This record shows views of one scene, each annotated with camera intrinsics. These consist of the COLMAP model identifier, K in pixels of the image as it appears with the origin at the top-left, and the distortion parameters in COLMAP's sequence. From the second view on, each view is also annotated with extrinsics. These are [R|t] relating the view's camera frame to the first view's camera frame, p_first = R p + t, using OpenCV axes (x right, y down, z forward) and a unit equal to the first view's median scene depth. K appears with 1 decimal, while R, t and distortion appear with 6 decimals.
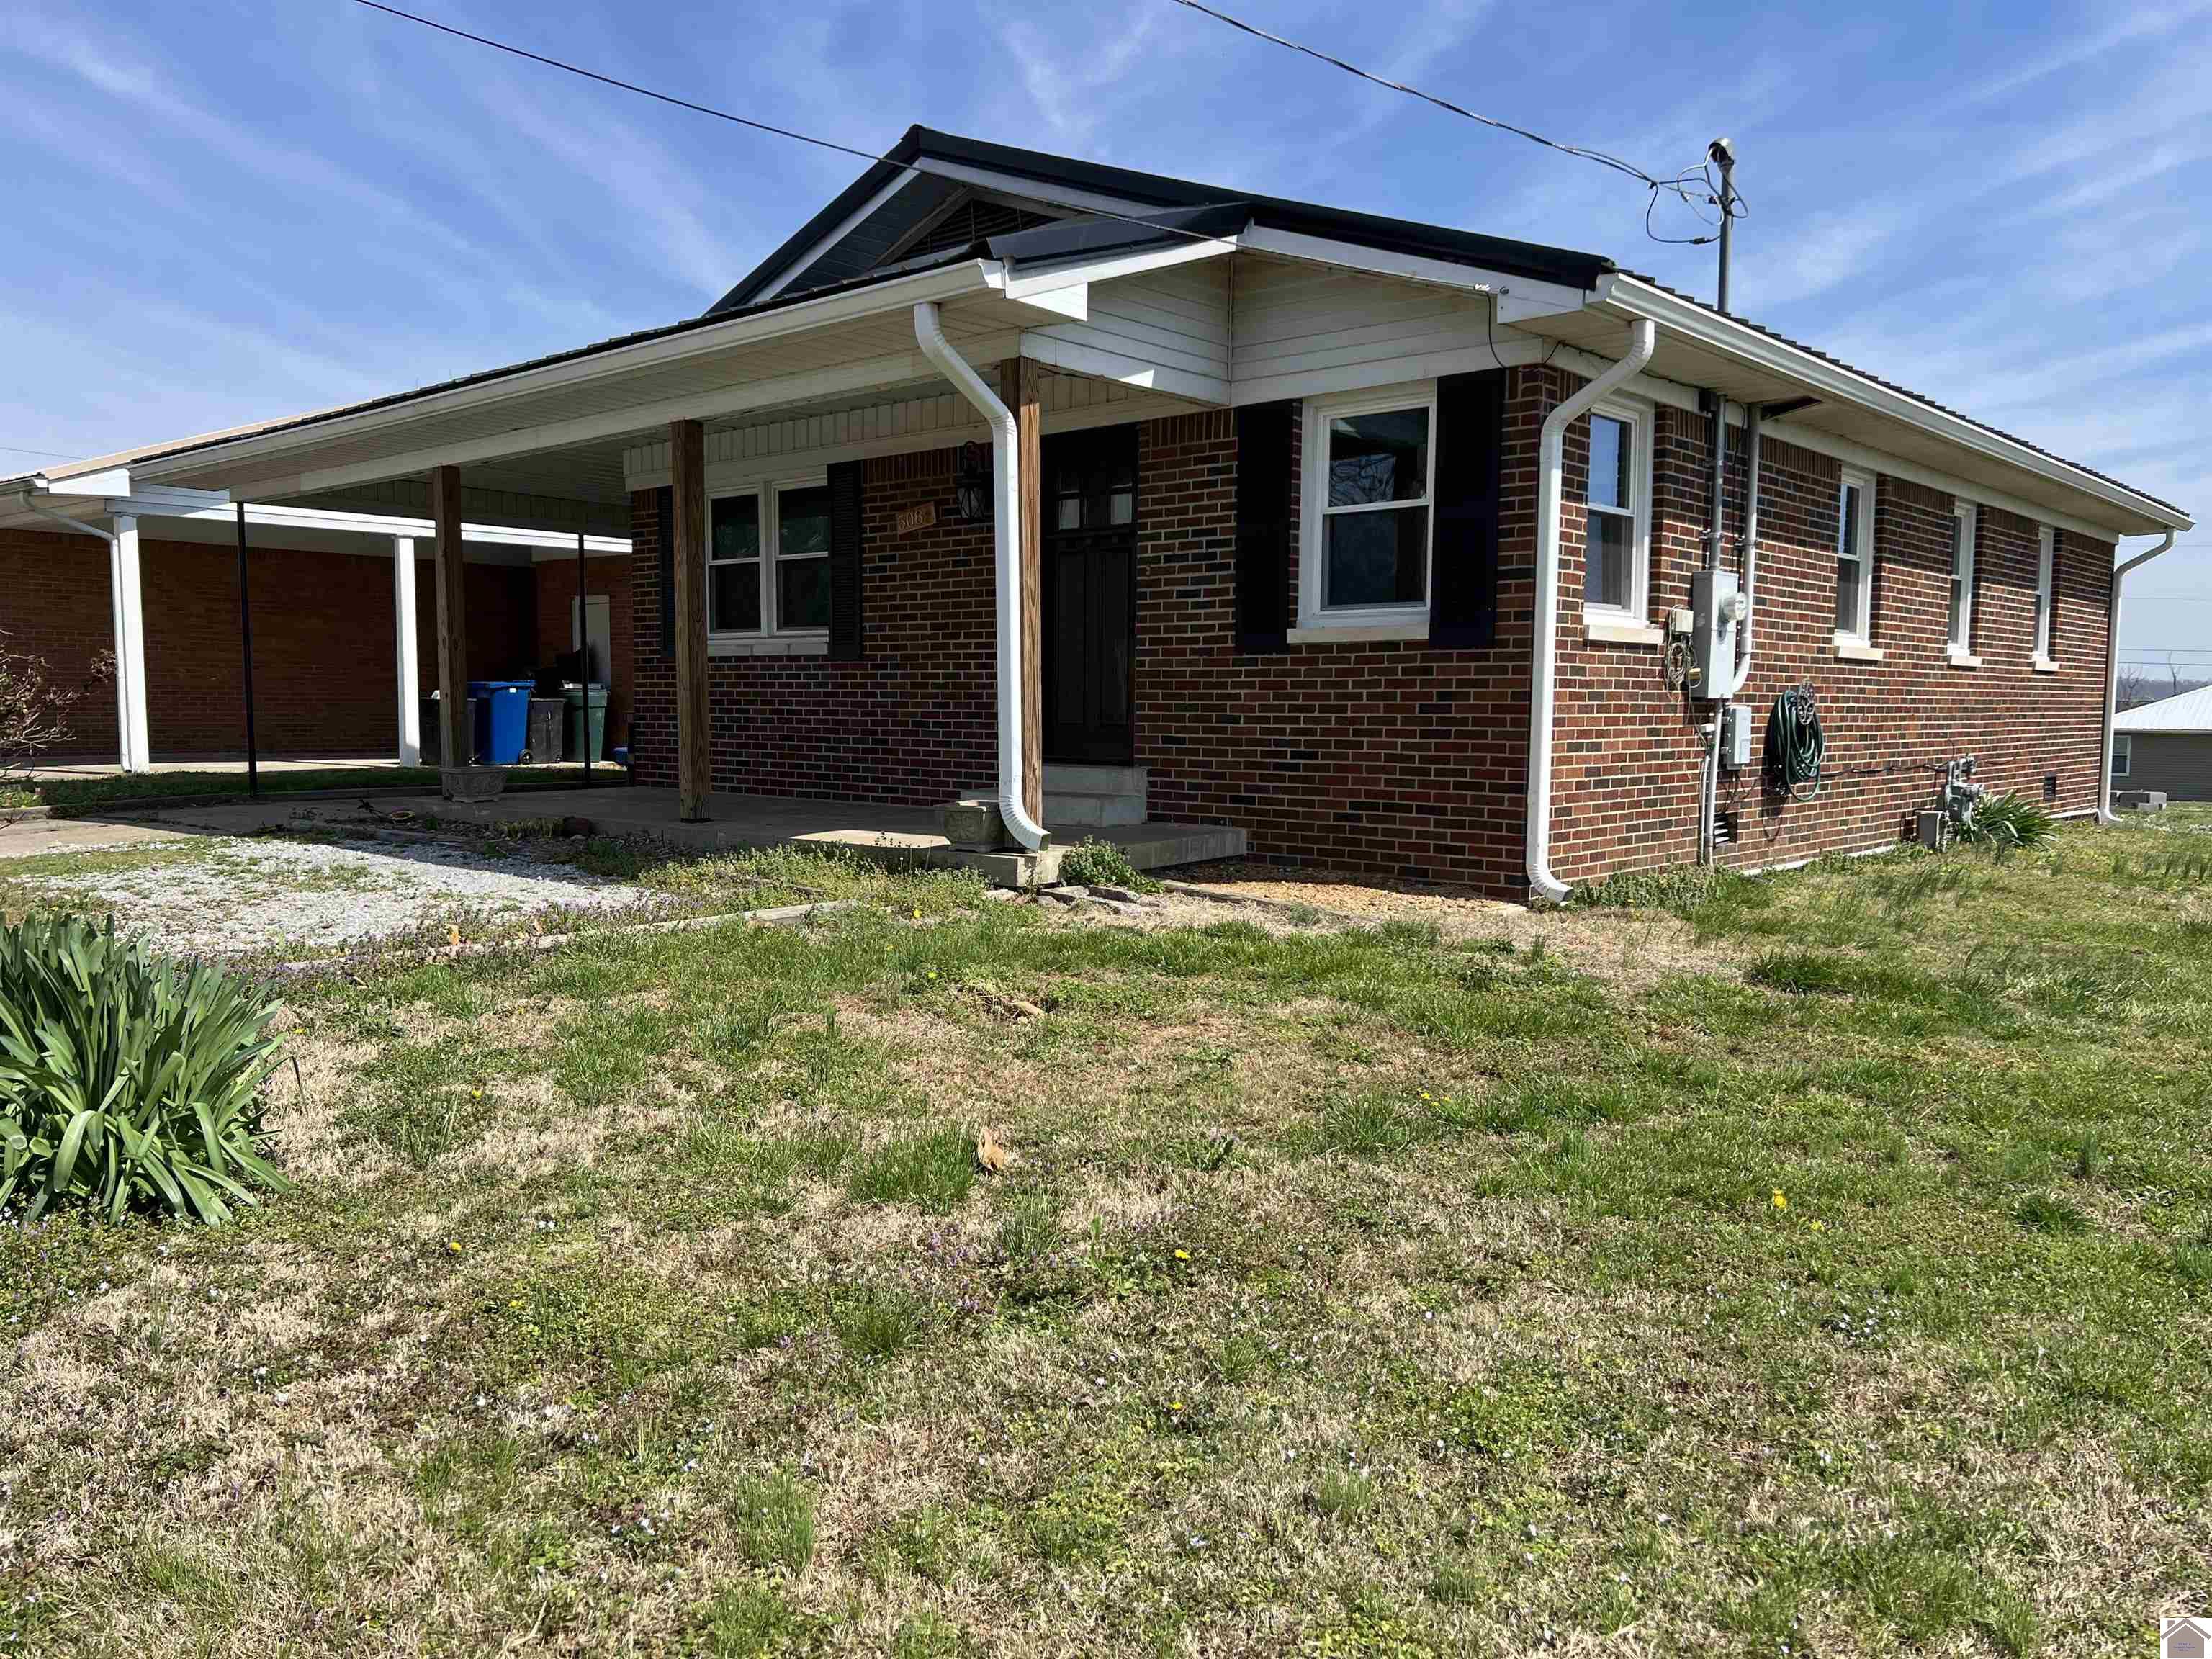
lens RADIAL K [[1693.3, 0, 1121.3], [0, 1693.3, 843.0], [0, 0, 1]] dist [0.043610, -0.036905]
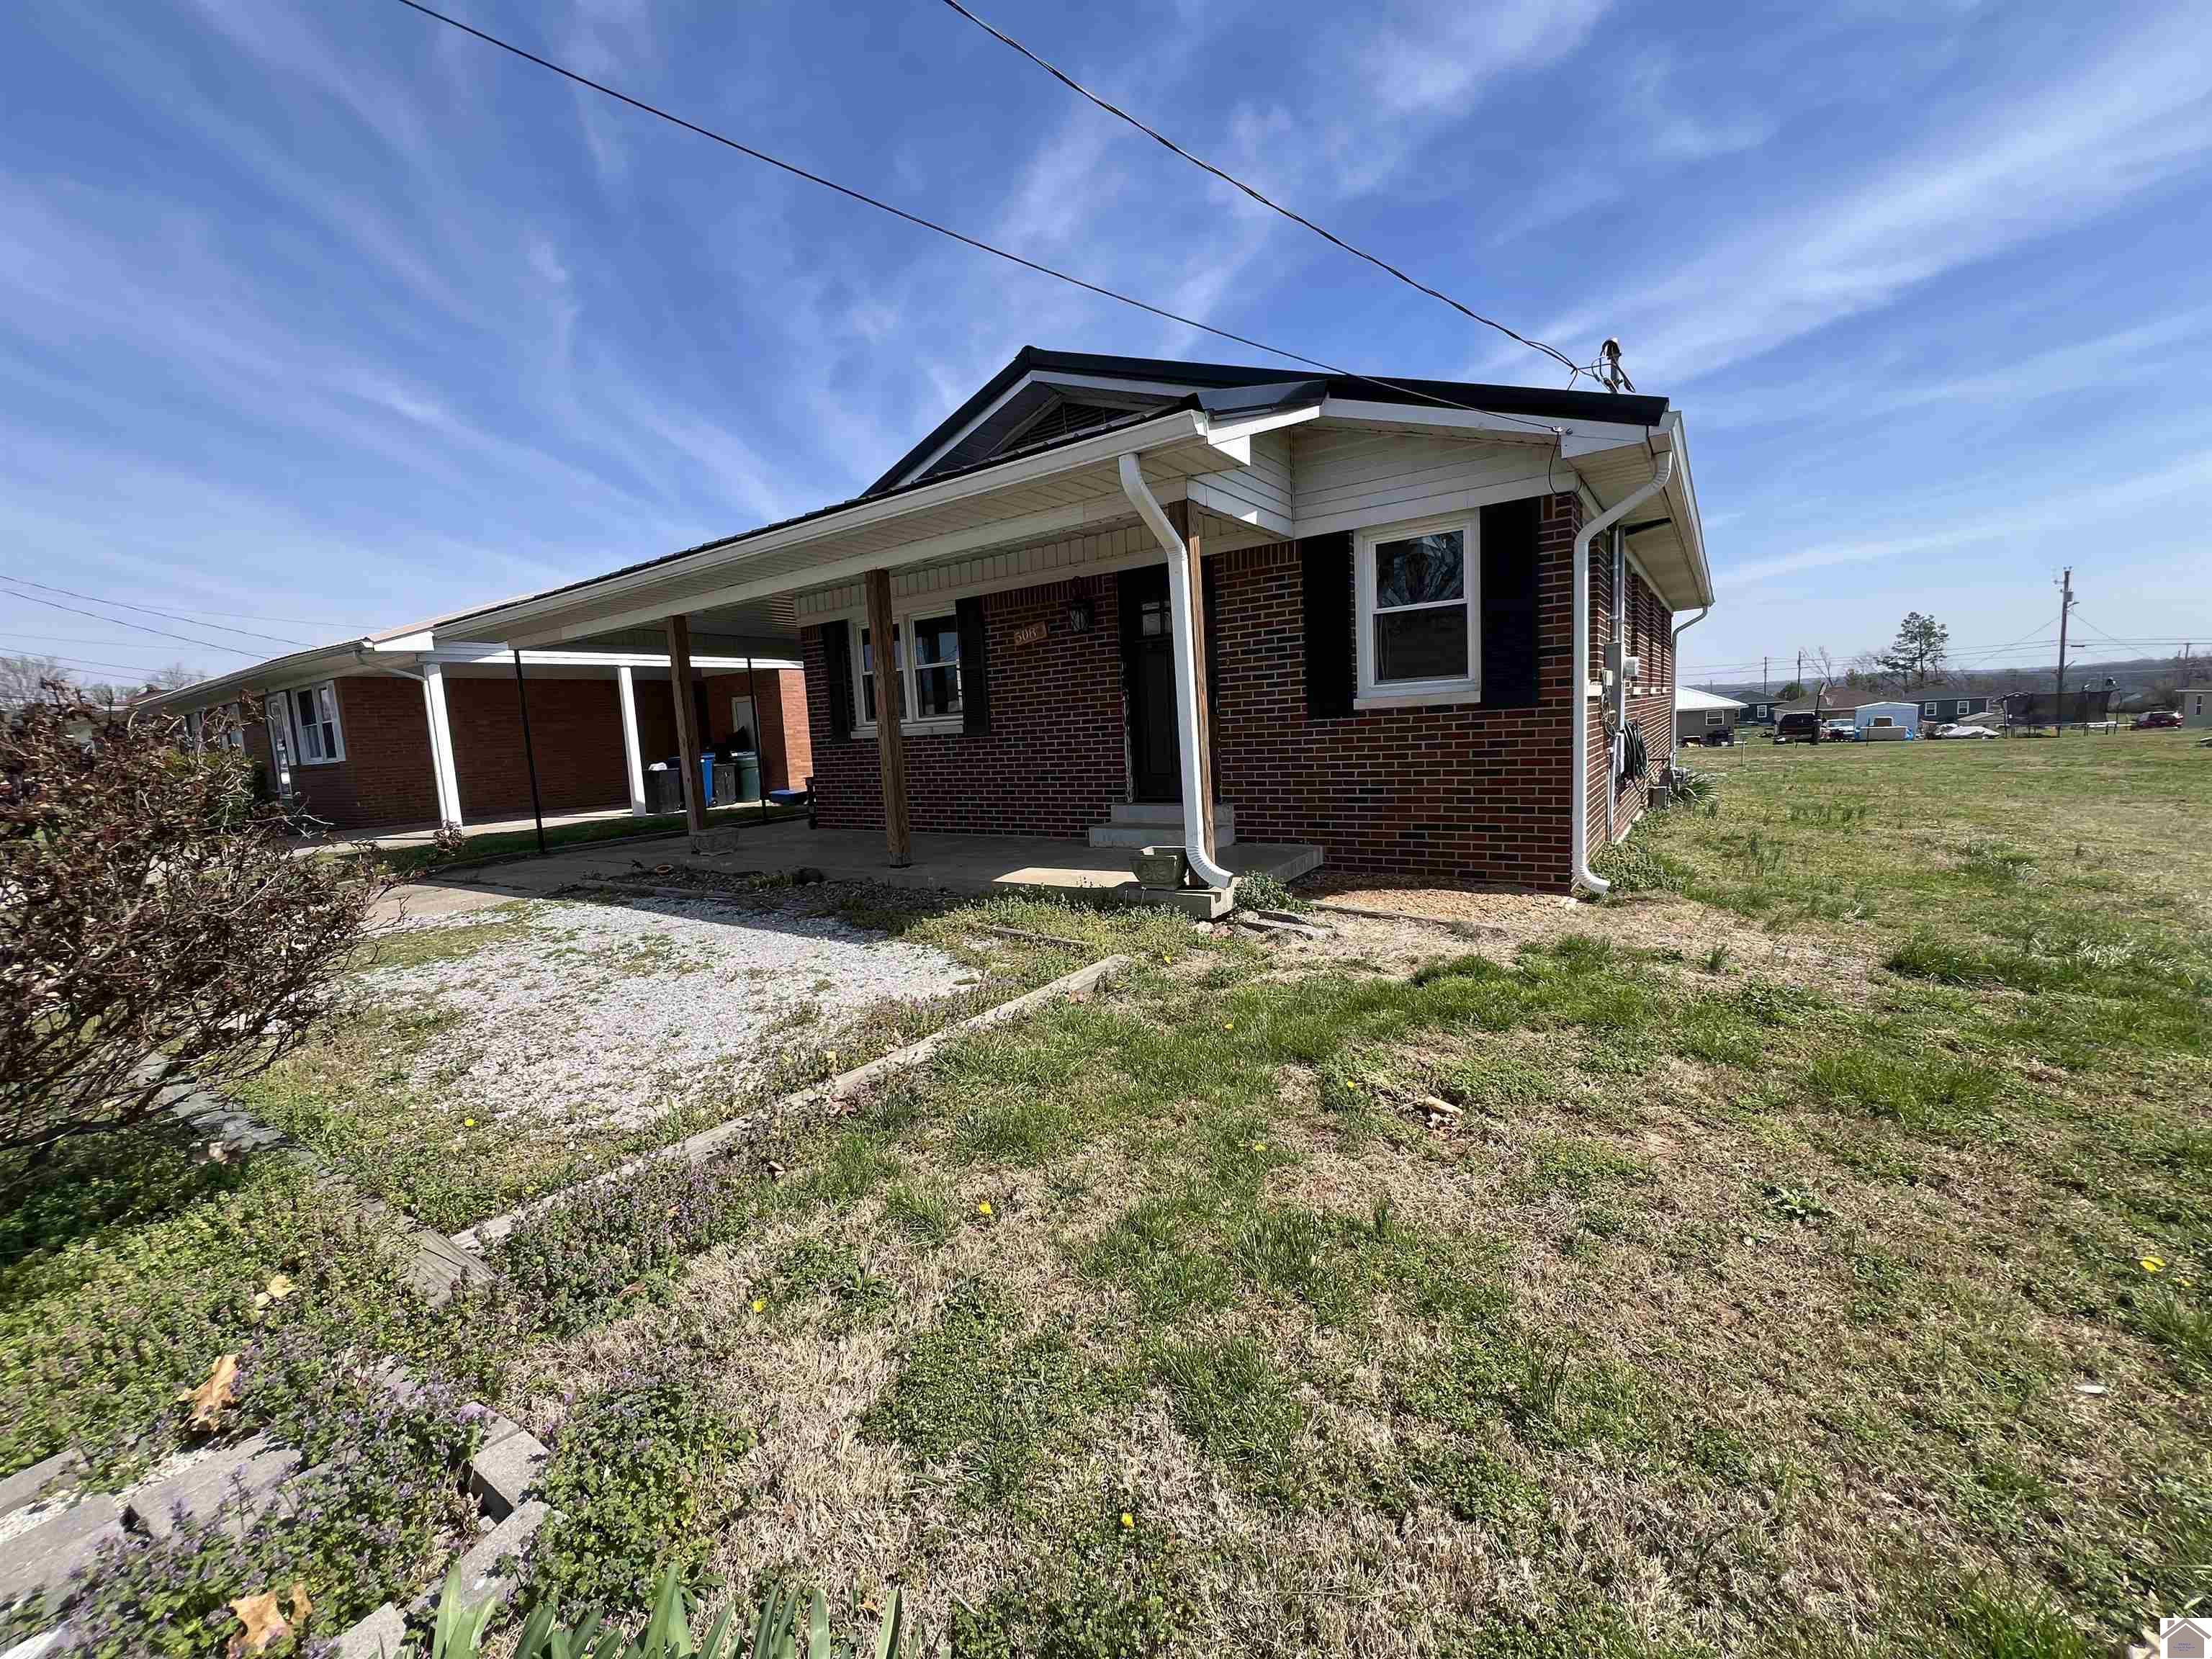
lens RADIAL K [[888.5, 0, 1091.8], [0, 888.5, 815.5], [0, 0, 1]] dist [-0.006931, 0.000495]
pose [[0.991607, -0.072153, 0.107281, -0.182706], [0.070448, 0.997323, 0.019610, -0.058883], [-0.108409, -0.011888, 0.994035, 0.296670]]
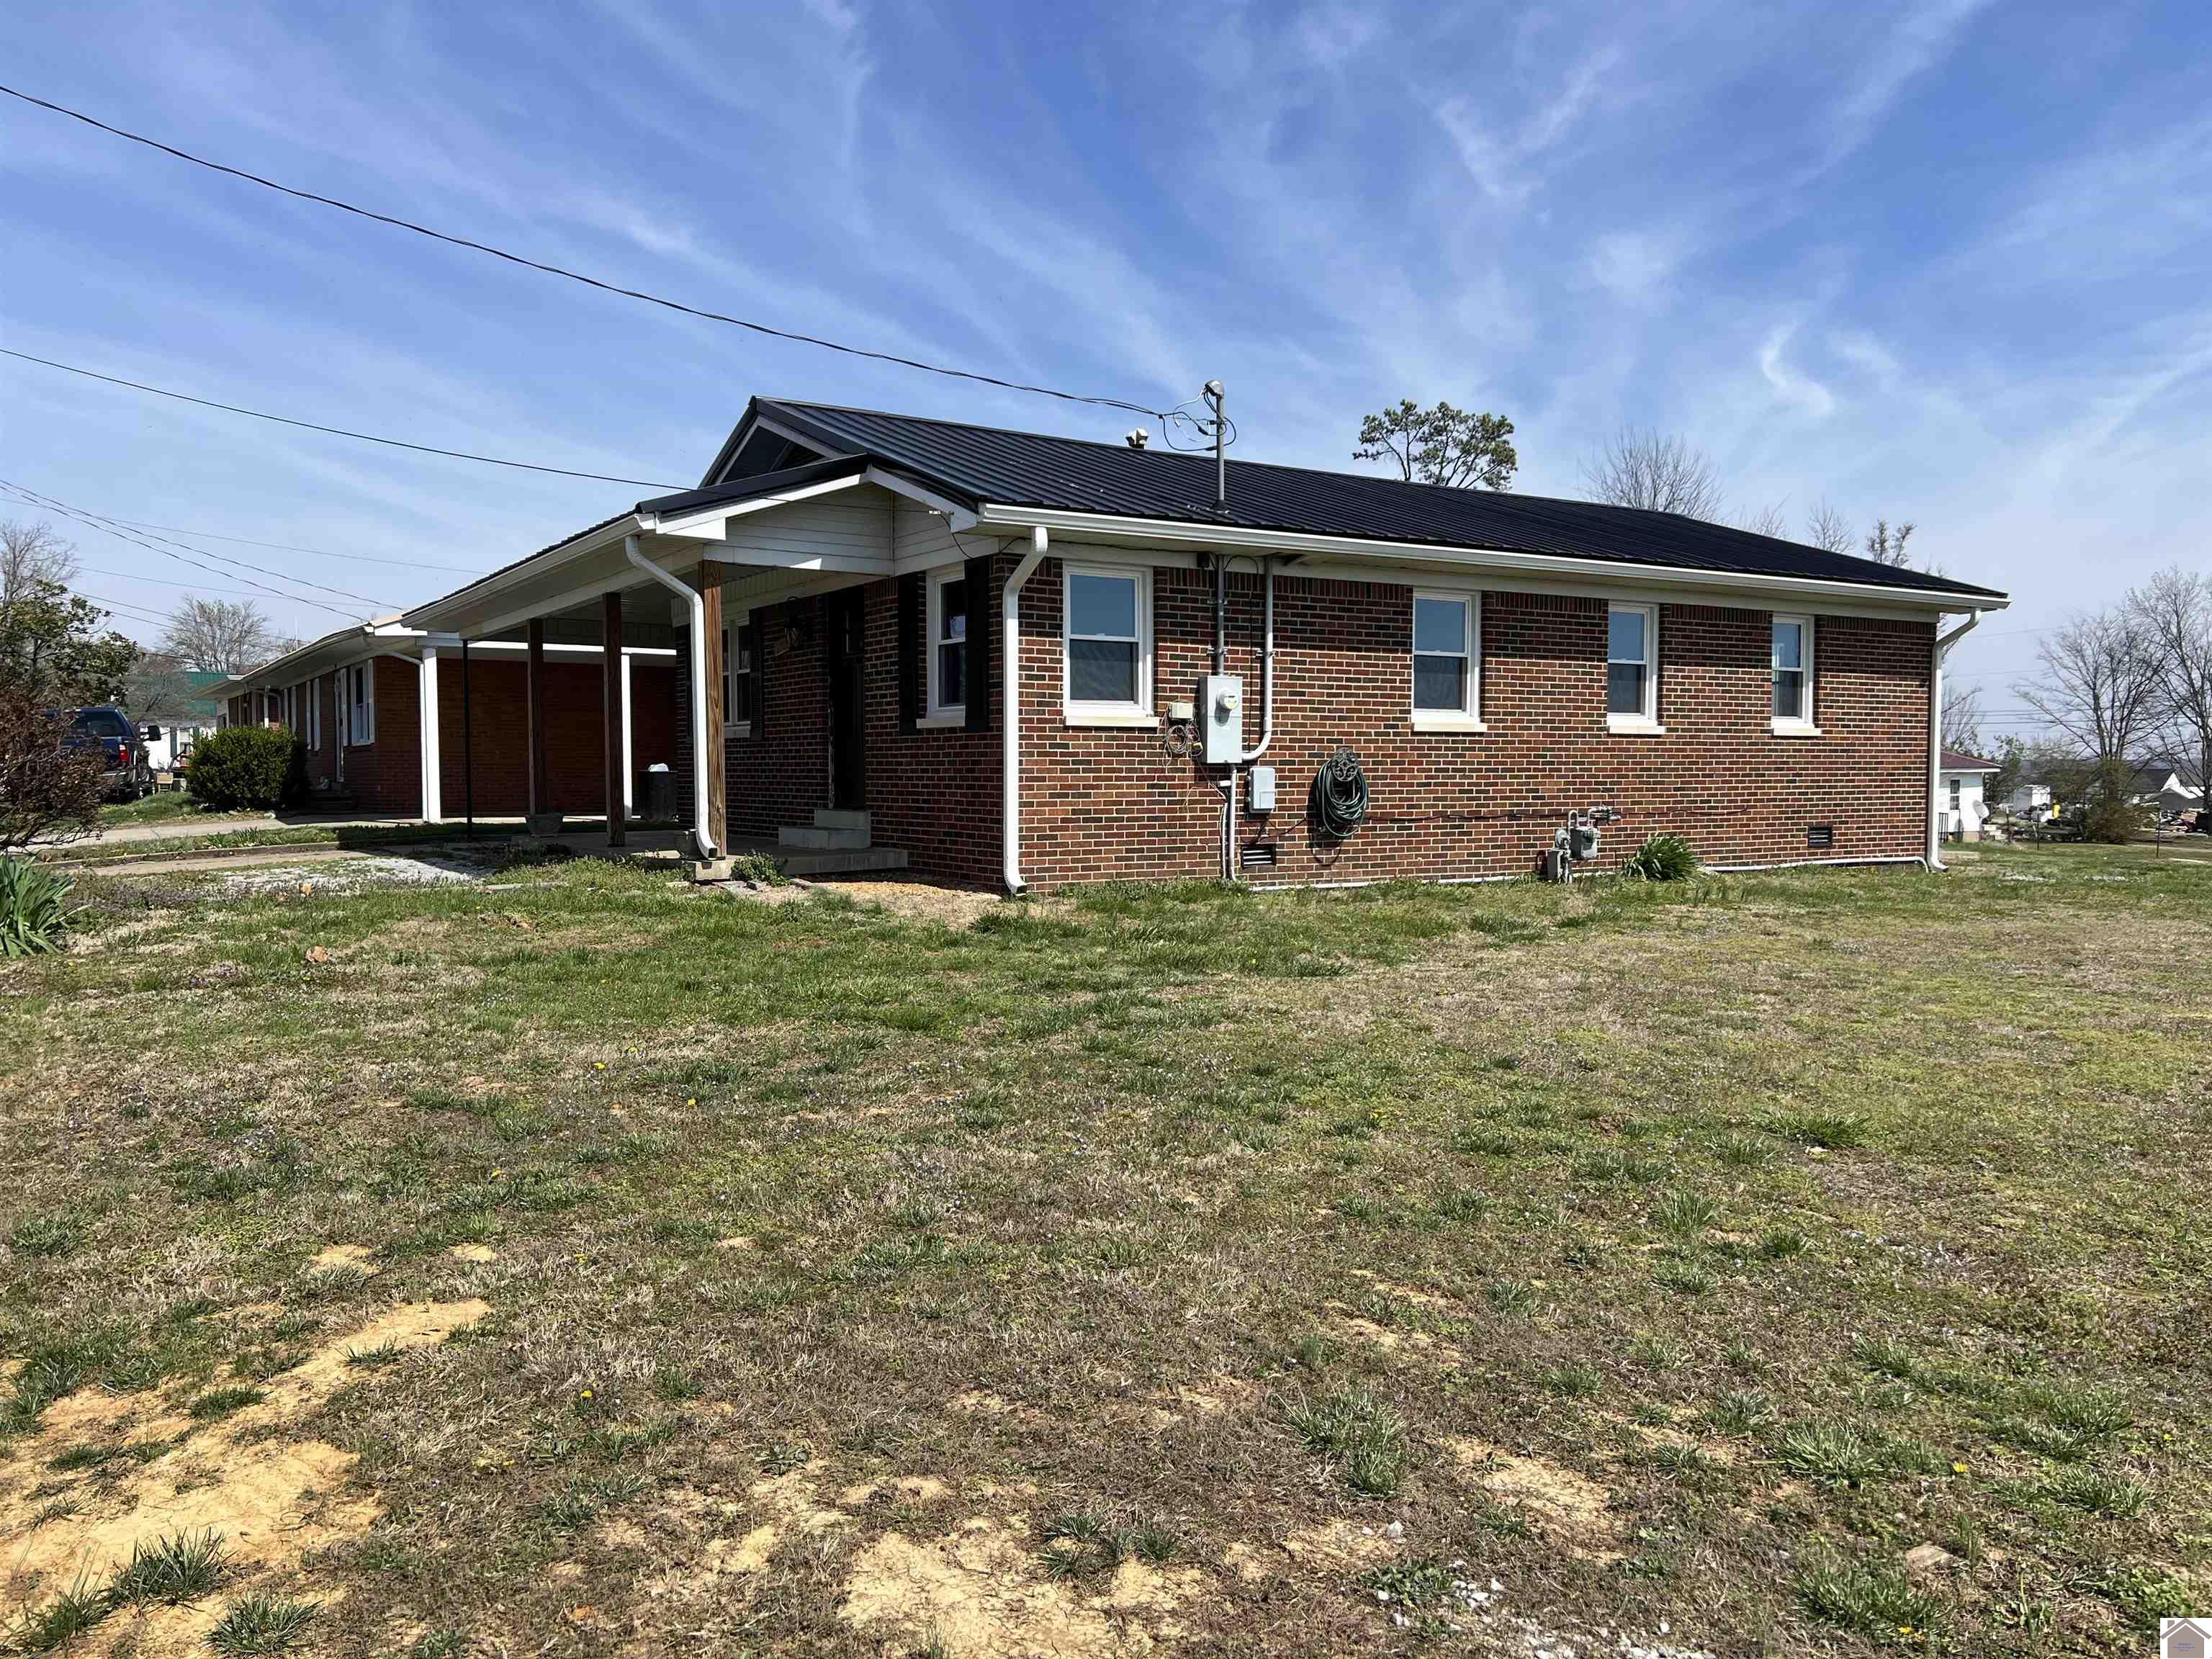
lens RADIAL K [[1693.3, 0, 1105.6], [0, 1693.3, 881.6], [0, 0, 1]] dist [0.043610, -0.036905]
pose [[0.961794, 0.009909, -0.273595, 0.649638], [-0.015402, 0.999720, -0.017936, 0.043003], [0.273341, 0.021465, 0.961678, -0.406314]]
